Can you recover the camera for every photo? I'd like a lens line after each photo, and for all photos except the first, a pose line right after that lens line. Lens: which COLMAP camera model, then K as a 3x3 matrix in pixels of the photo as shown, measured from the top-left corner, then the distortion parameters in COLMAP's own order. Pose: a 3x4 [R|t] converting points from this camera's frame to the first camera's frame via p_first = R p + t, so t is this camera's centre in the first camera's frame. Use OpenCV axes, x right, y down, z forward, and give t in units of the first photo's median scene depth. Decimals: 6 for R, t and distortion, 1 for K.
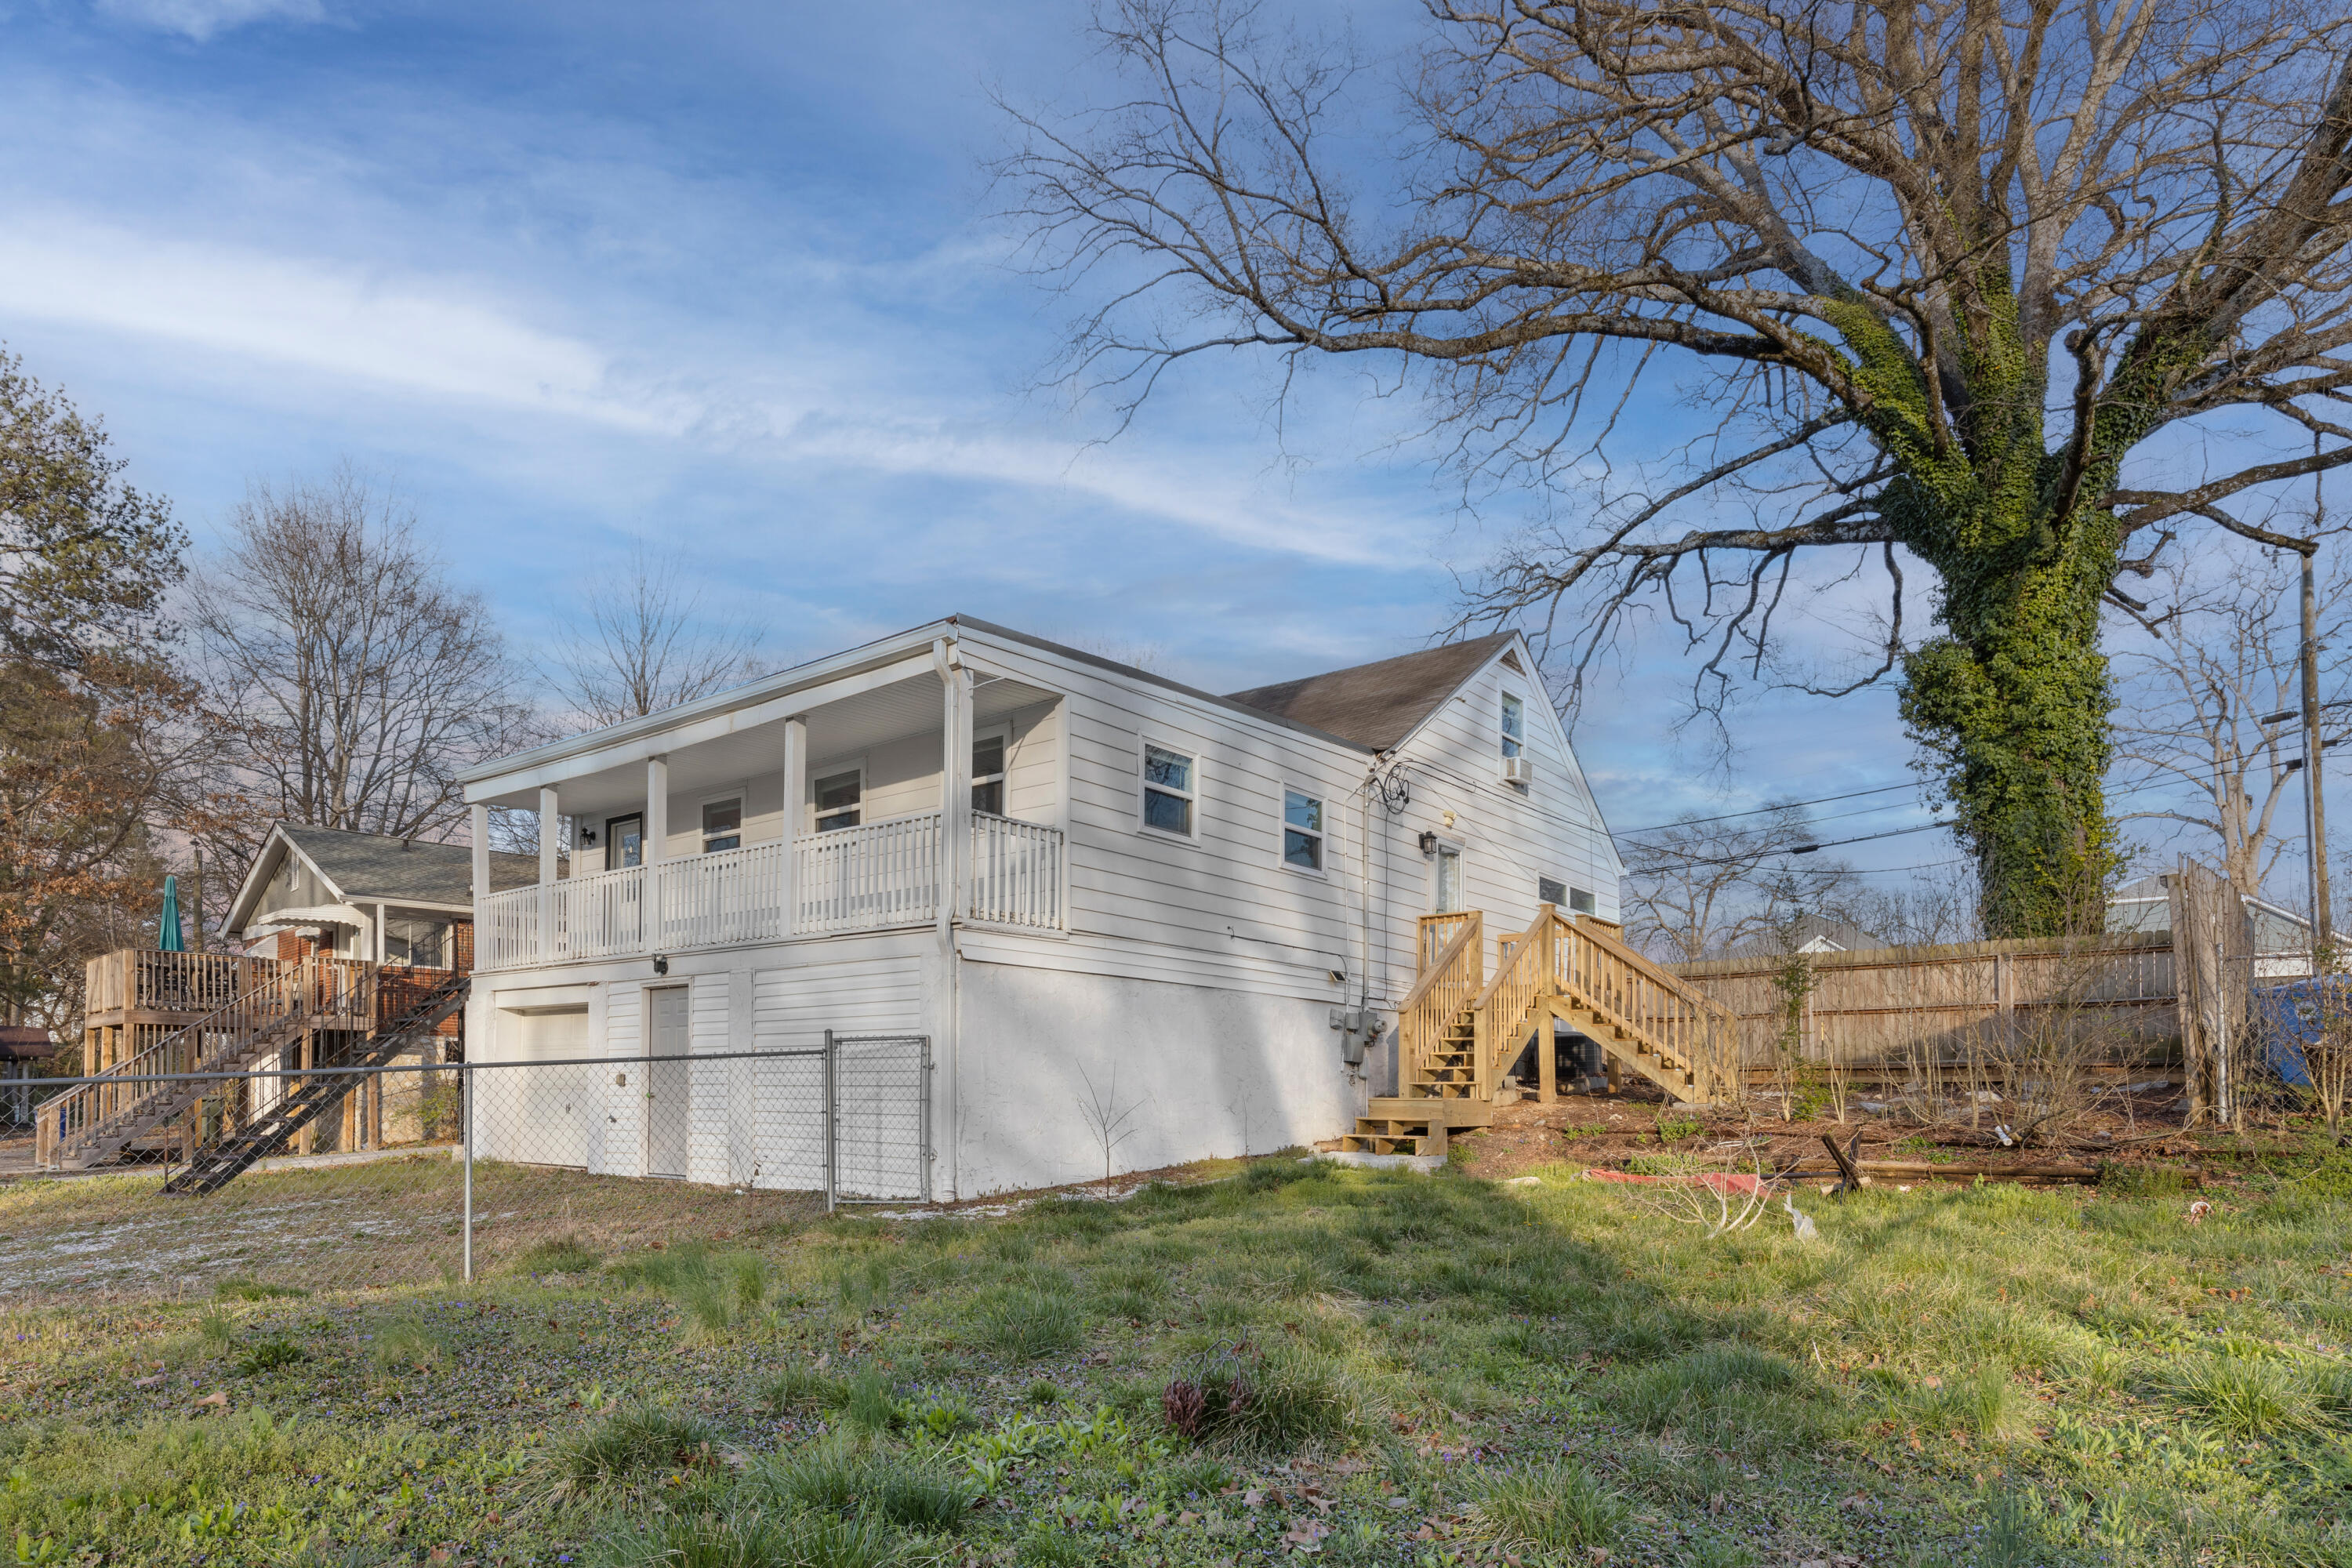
lens RADIAL K [[1437.5, 0, 1173.0], [0, 1437.5, 1019.4], [0, 0, 1]] dist [-0.001358, -0.001368]
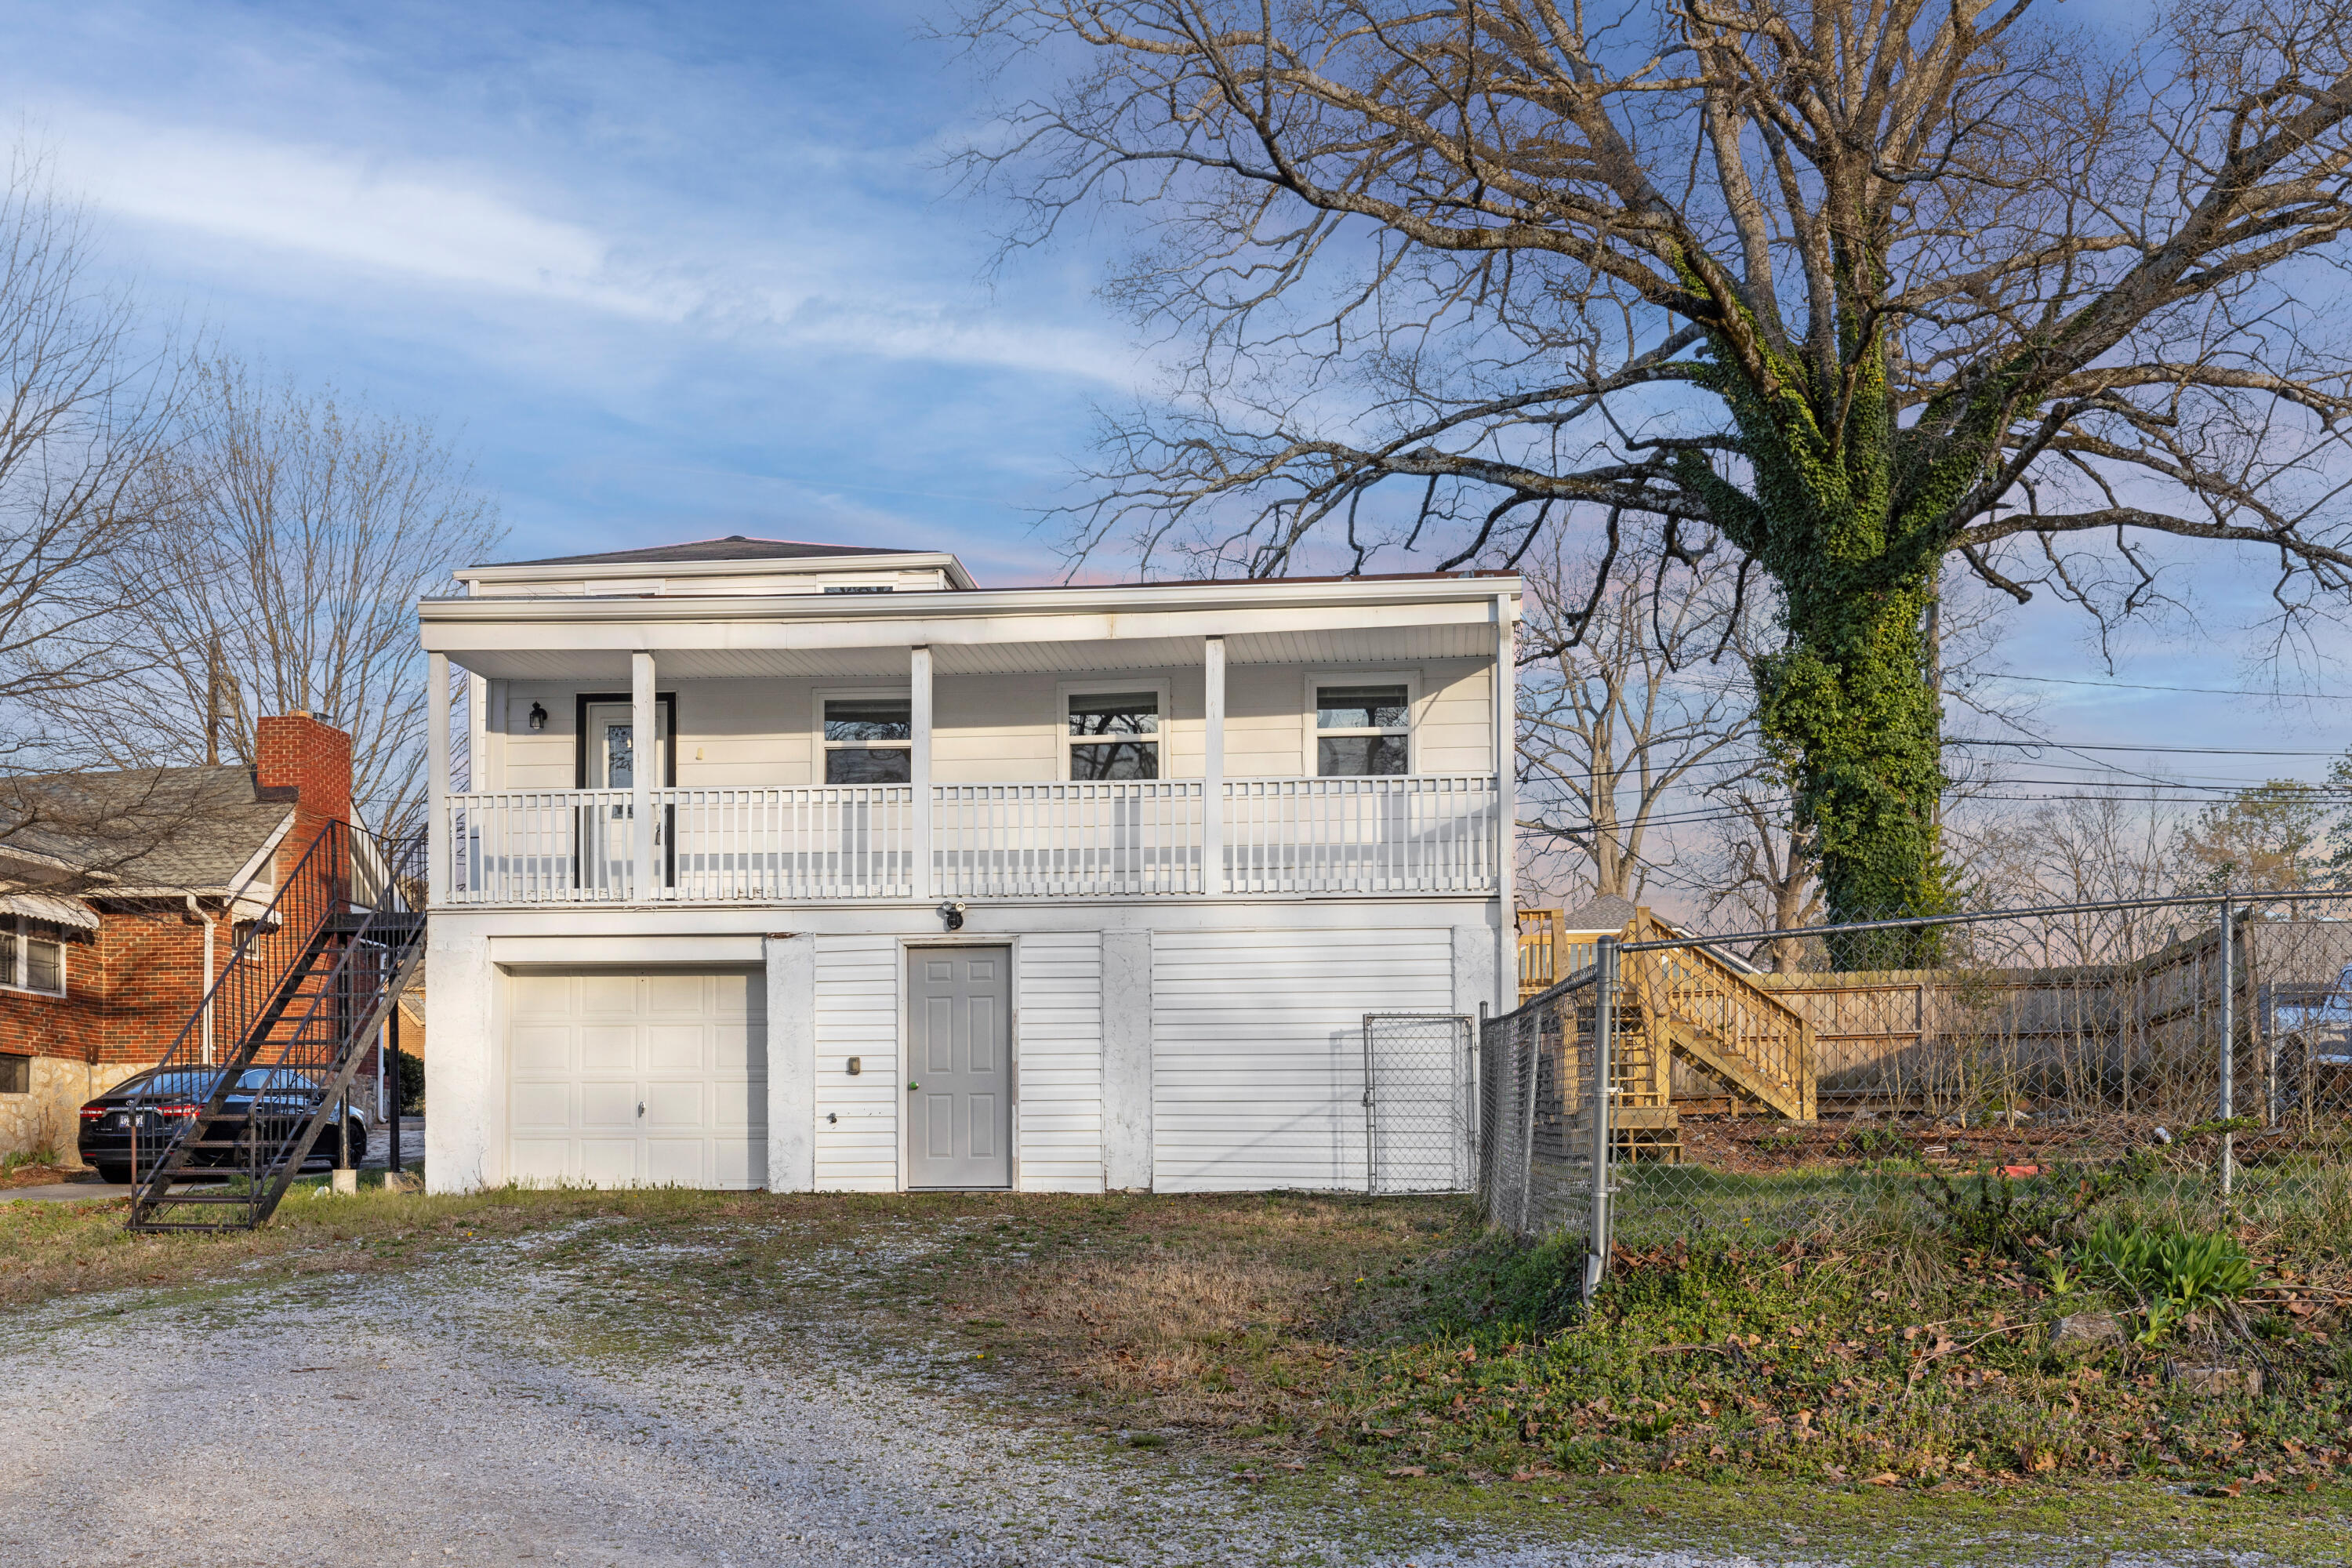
lens RADIAL K [[2582.4, 0, 1210.9], [0, 2582.4, 1101.9], [0, 0, 1]] dist [0.007270, -0.002349]
pose [[0.813630, 0.019121, 0.581069, -0.814149], [-0.022564, 0.999745, -0.001304, 0.046881], [-0.580945, -0.012050, 0.813853, -0.167258]]
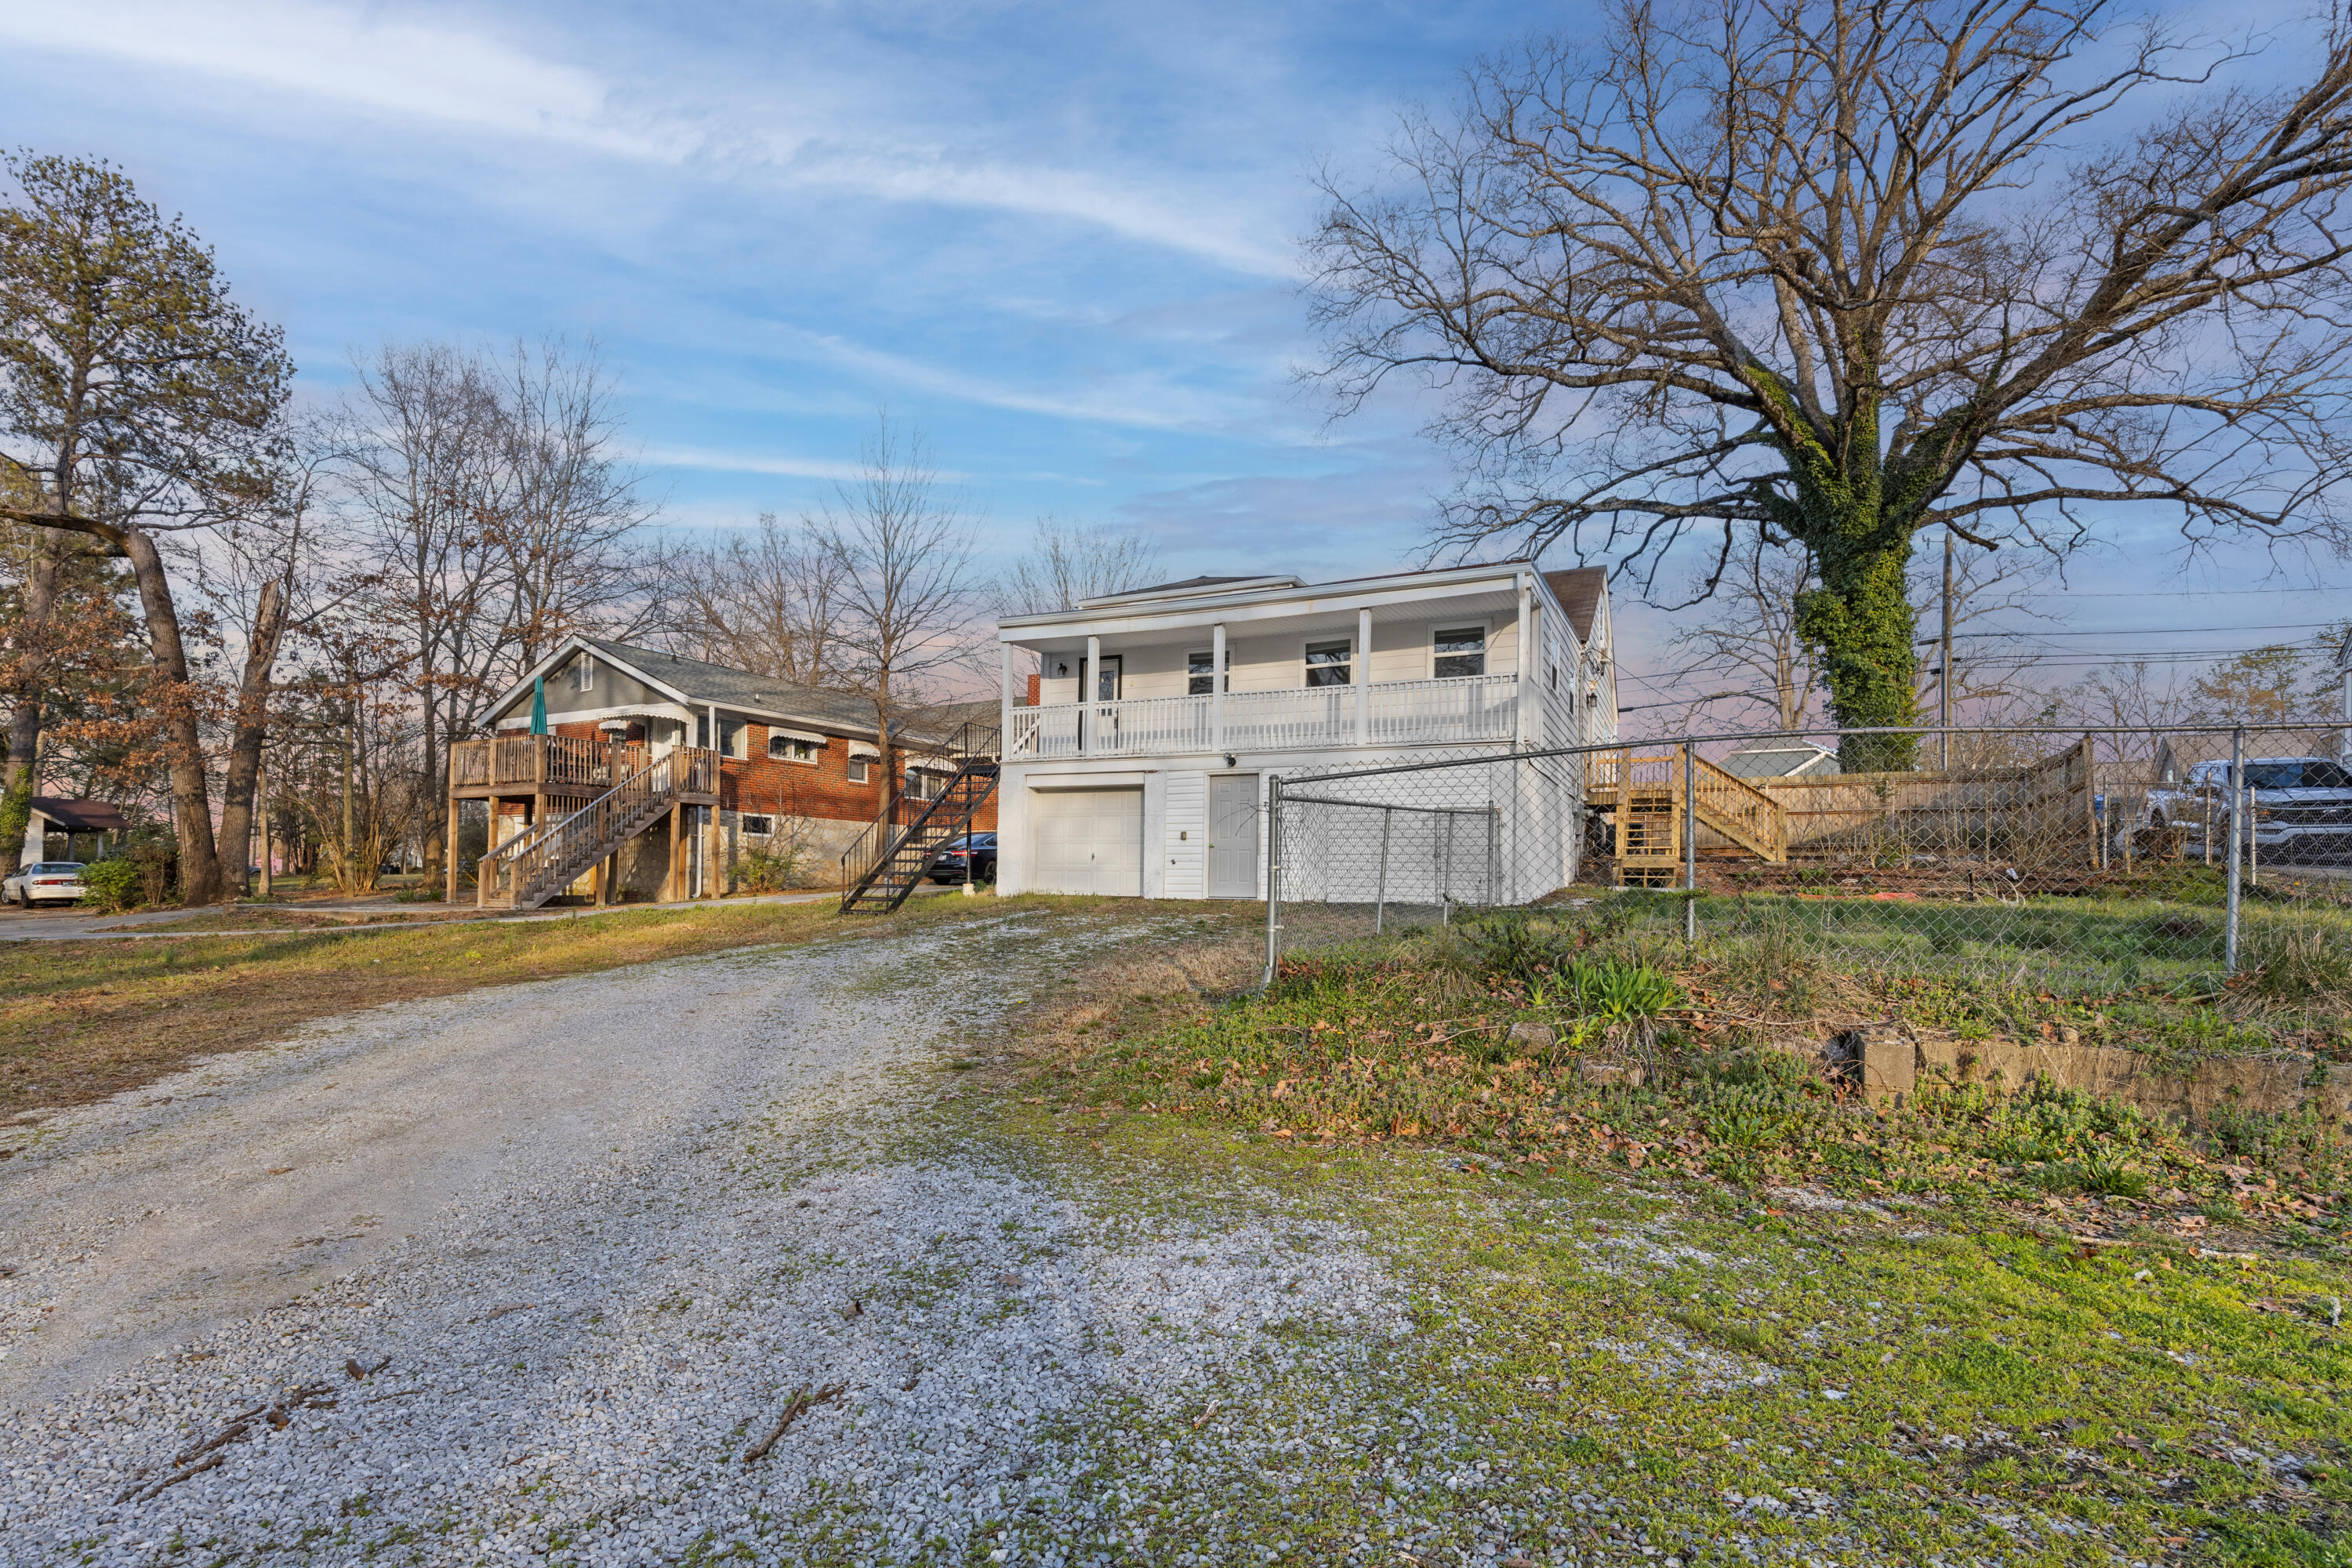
lens RADIAL K [[1199.5, 0, 1132.1], [0, 1199.5, 850.2], [0, 0, 1]] dist [-0.001052, -0.000198]
pose [[0.973413, 0.016111, 0.228492, -0.580554], [-0.020433, 0.999654, 0.016562, 0.030039], [-0.228146, -0.020790, 0.973405, -0.171385]]
